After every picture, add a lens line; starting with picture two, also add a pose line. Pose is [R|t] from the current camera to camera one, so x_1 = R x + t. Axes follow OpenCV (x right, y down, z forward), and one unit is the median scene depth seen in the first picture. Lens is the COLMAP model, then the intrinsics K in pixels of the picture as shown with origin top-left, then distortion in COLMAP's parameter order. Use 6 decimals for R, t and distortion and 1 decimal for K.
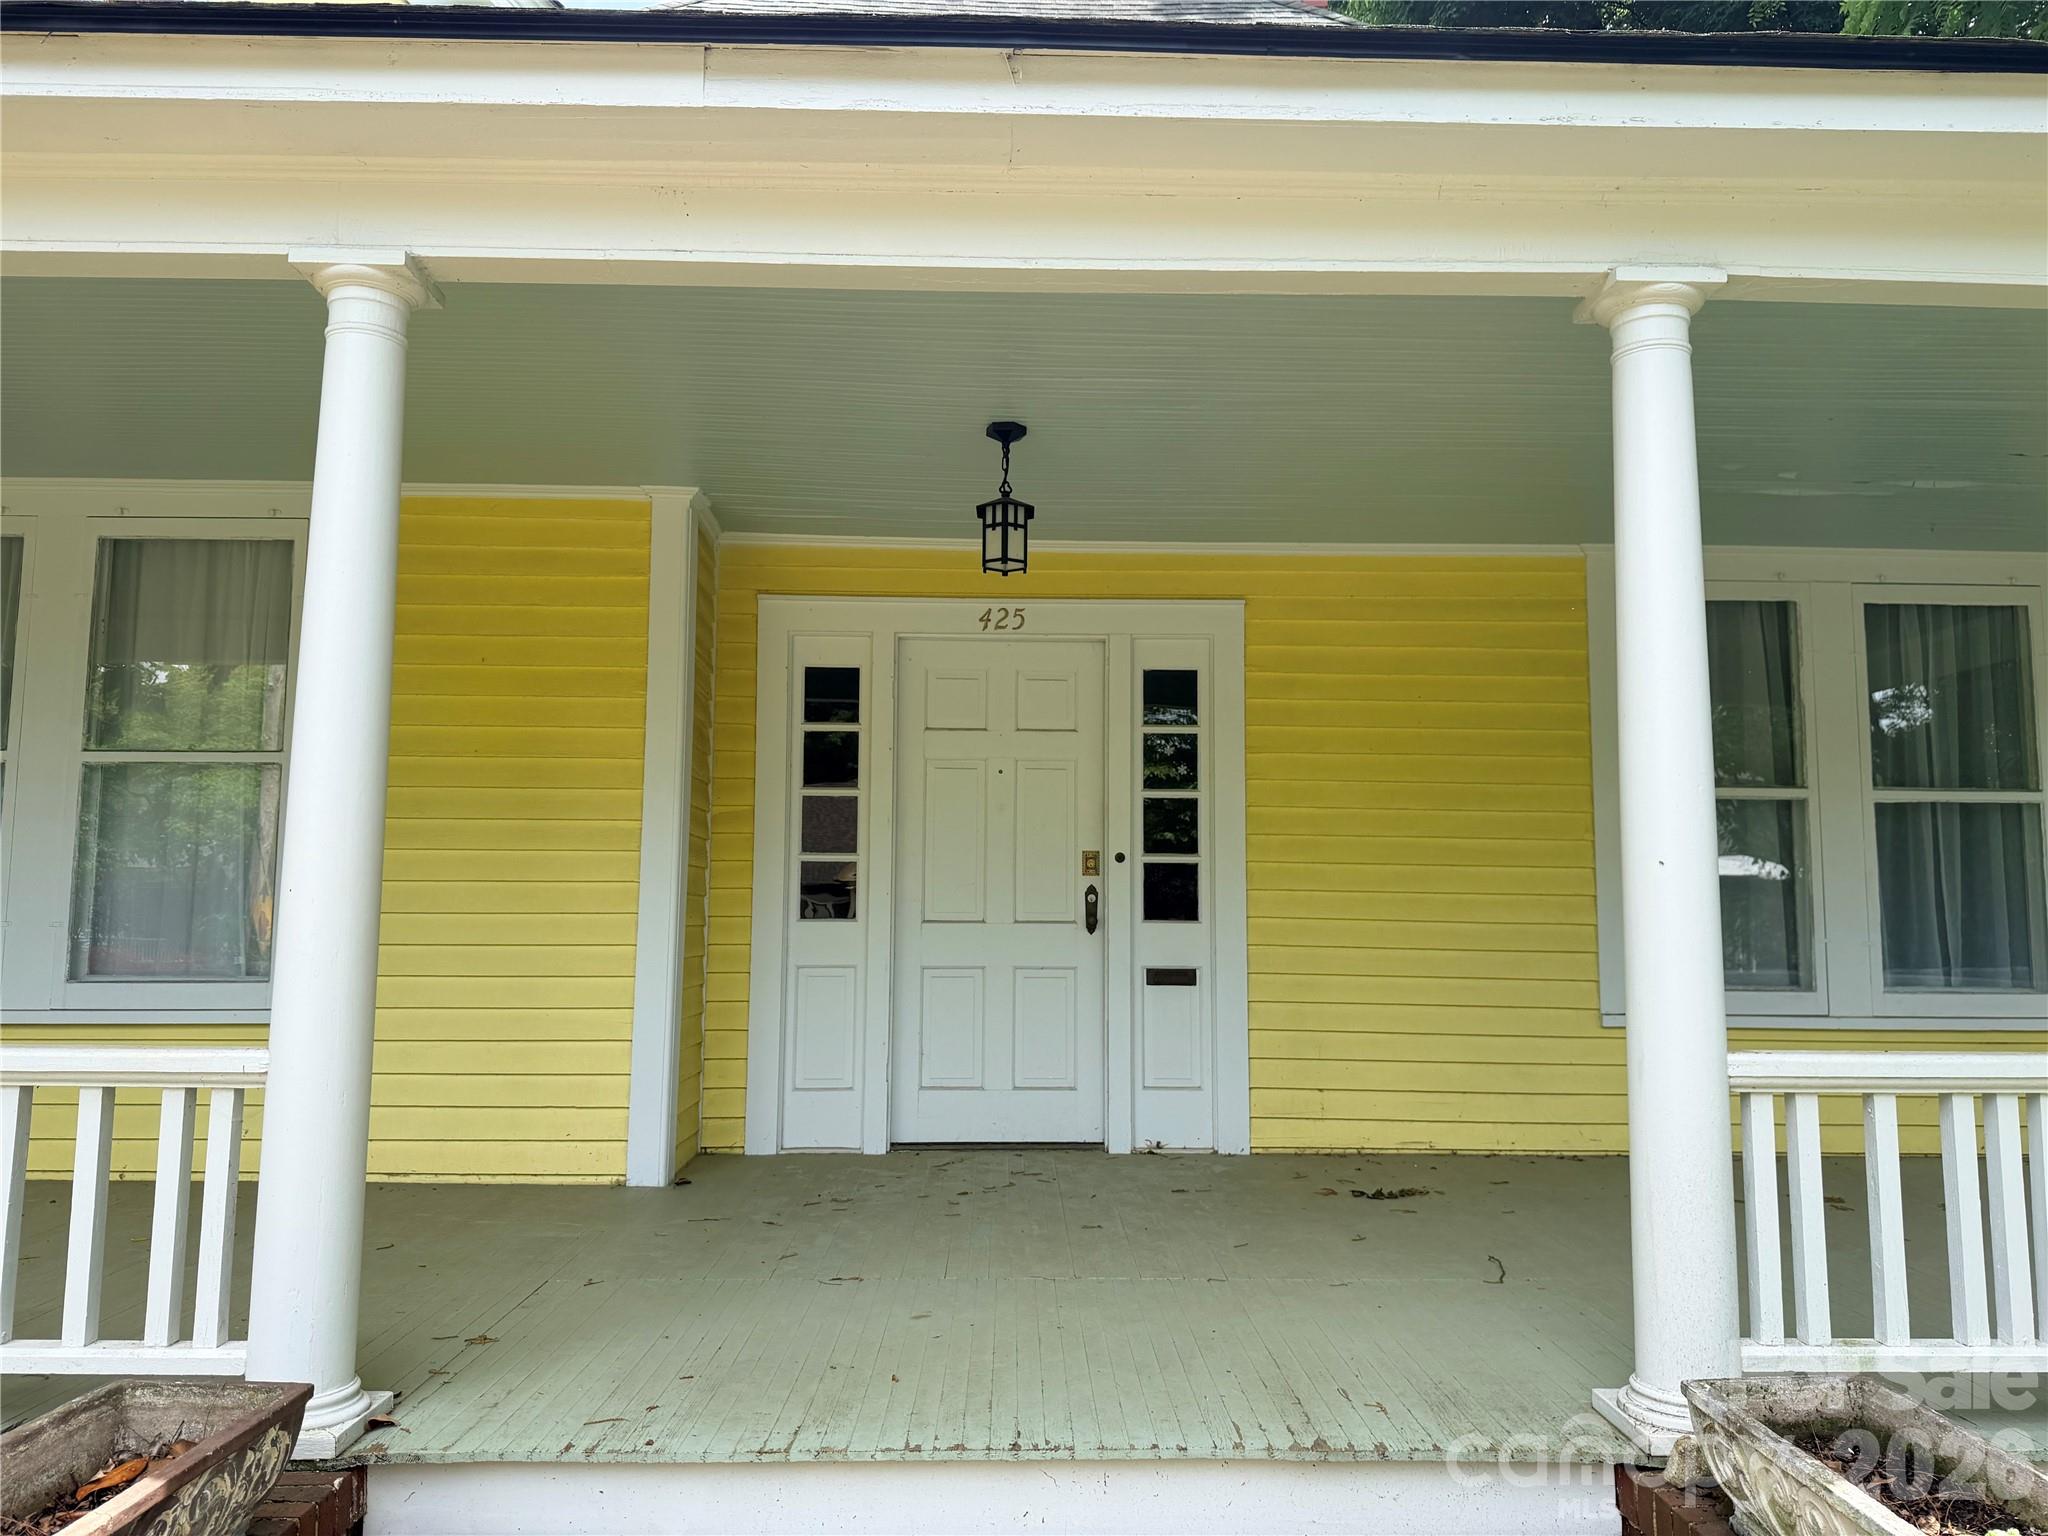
lens RADIAL K [[1446.4, 0, 1018.9], [0, 1446.4, 767.1], [0, 0, 1]] dist [0.072221, -0.123123]
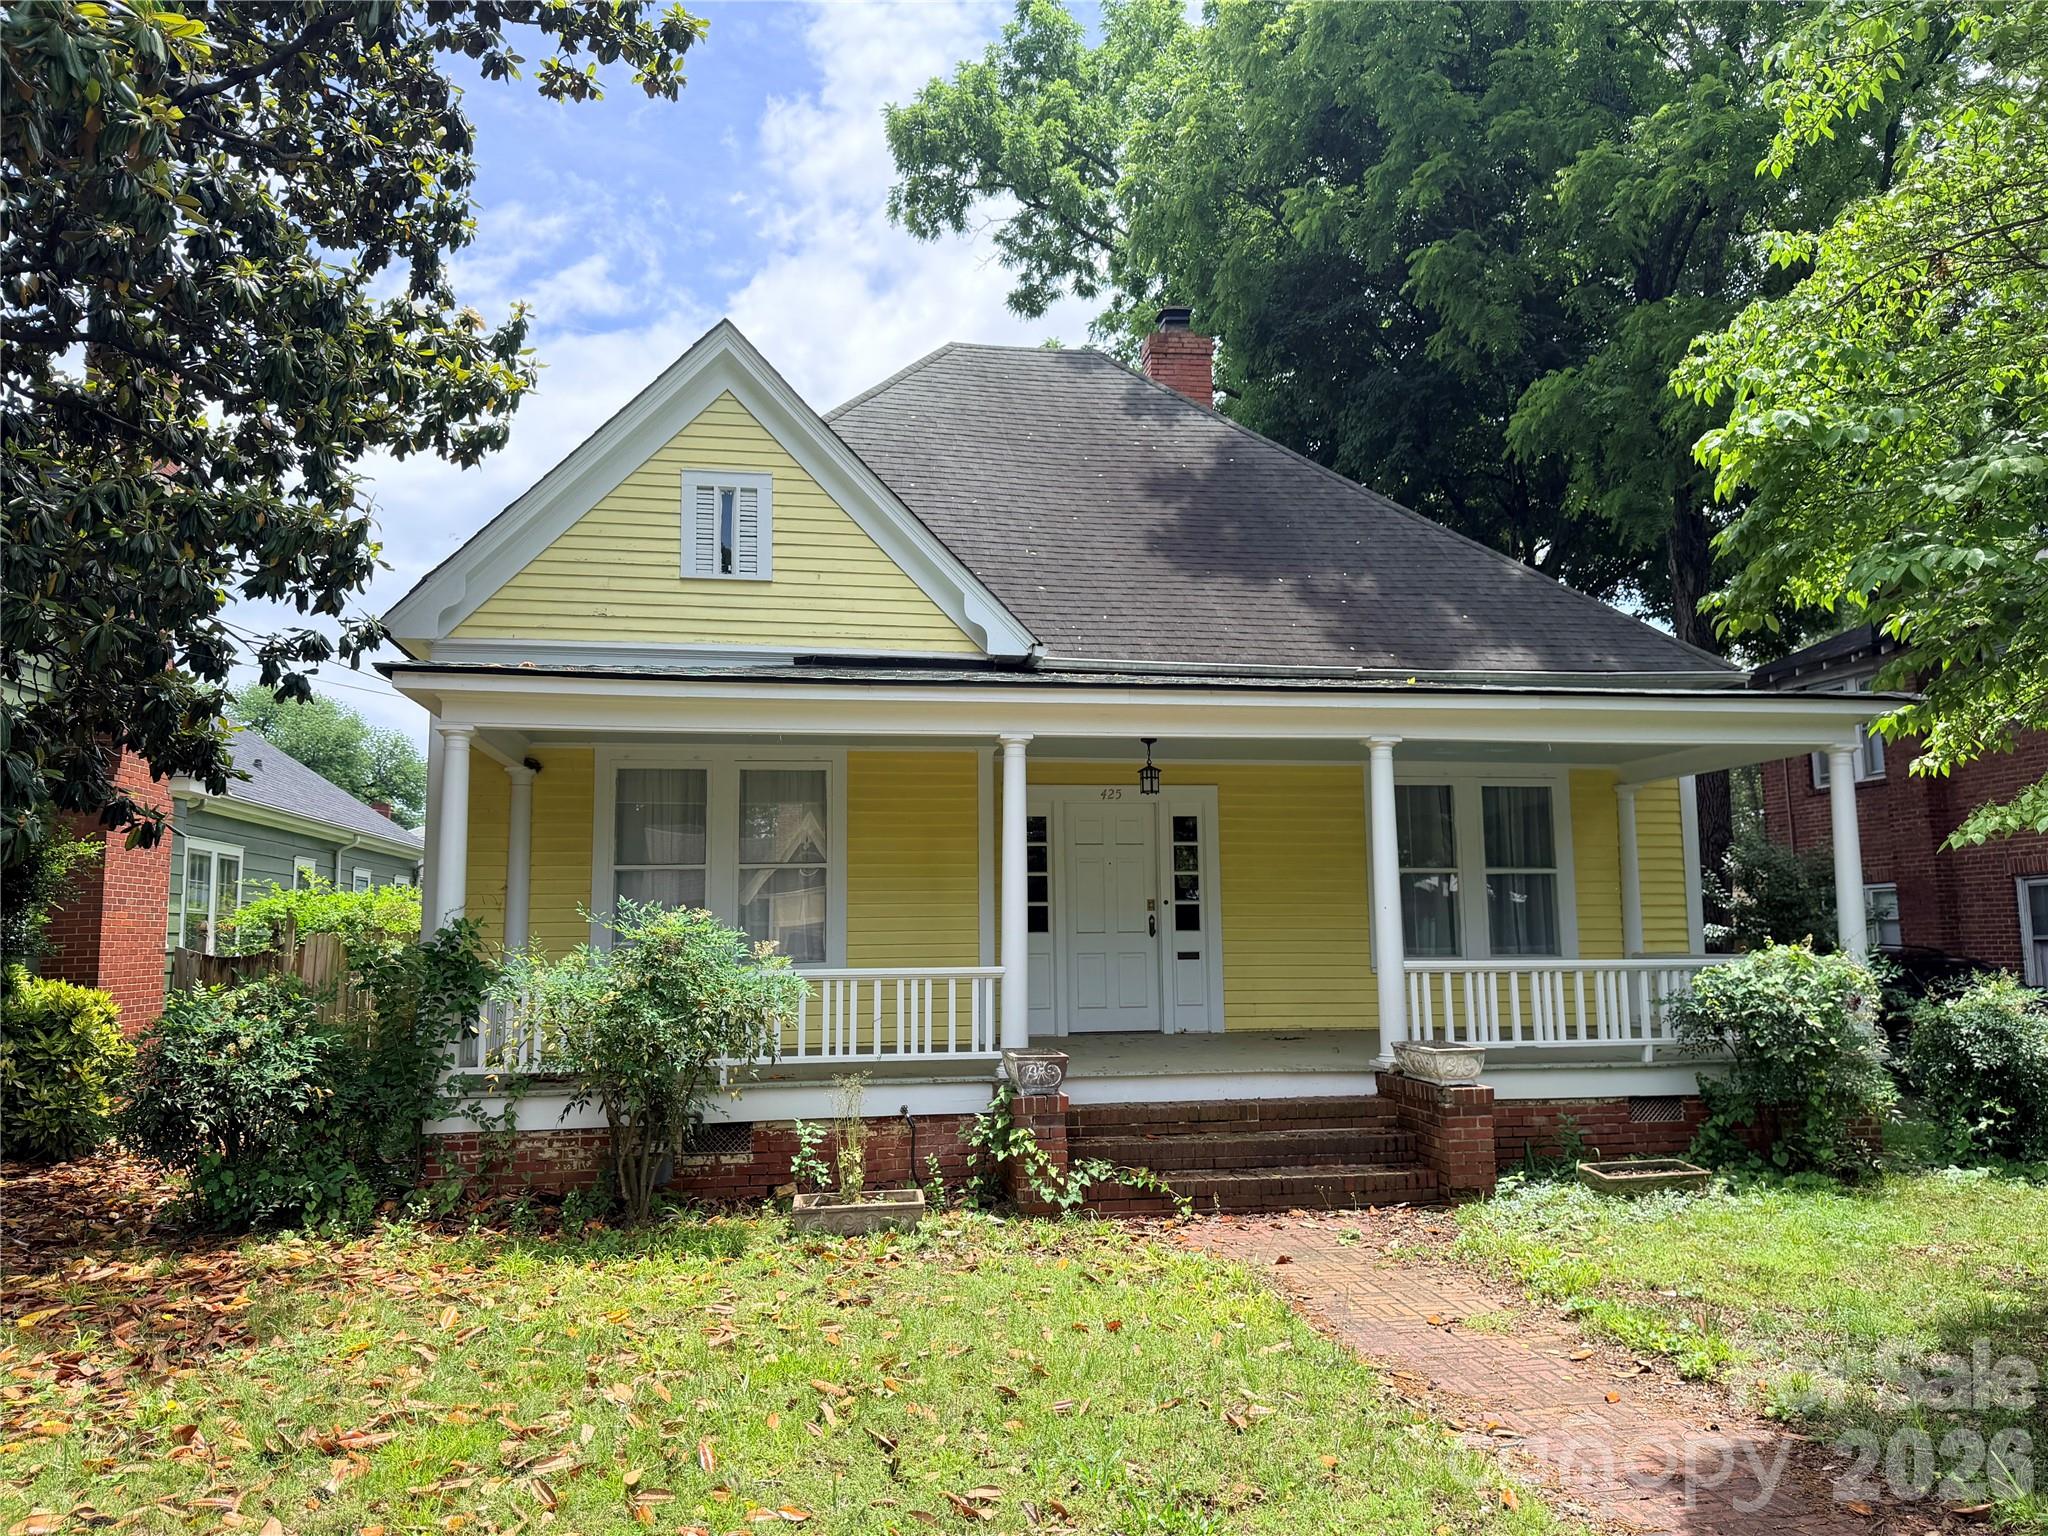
lens RADIAL K [[1446.4, 0, 1027.8], [0, 1446.4, 765.4], [0, 0, 1]] dist [0.072221, -0.123123]
pose [[0.989833, -0.002175, 0.142219, -0.454589], [0.004598, 0.999850, -0.016708, -0.111346], [-0.142161, 0.017192, 0.989694, -1.172109]]
